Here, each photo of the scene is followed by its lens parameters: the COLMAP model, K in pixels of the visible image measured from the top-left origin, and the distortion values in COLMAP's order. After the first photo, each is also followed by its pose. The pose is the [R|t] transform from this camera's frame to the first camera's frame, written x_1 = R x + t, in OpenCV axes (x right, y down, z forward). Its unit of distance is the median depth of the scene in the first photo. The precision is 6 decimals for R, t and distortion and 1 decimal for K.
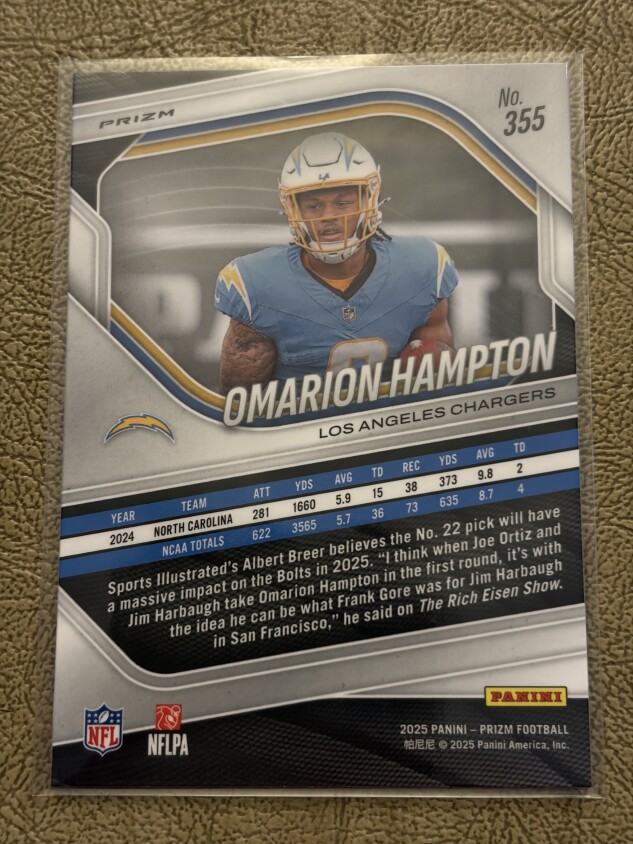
lens RADIAL K [[1265.7, 0, 321.2], [0, 1265.7, 428.5], [0, 0, 1]] dist [0.182325, -0.881379]
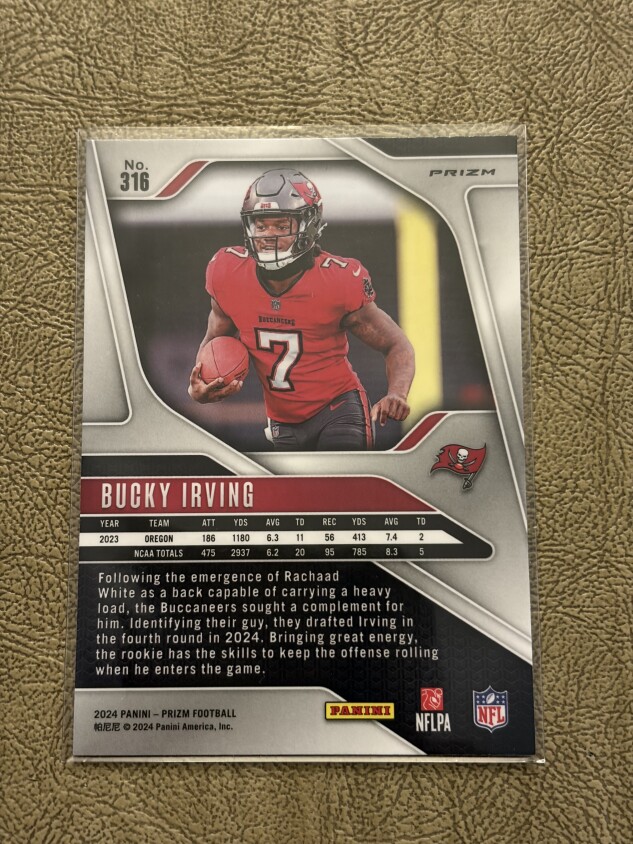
lens RADIAL K [[1343.8, 0, 315.3], [0, 1343.8, 425.0], [0, 0, 1]] dist [0.215046, -1.156703]
pose [[0.999837, -0.007771, 0.016266, -0.010338], [0.007921, 0.999926, -0.009198, -0.081775], [-0.016194, 0.009325, 0.999825, -0.217844]]
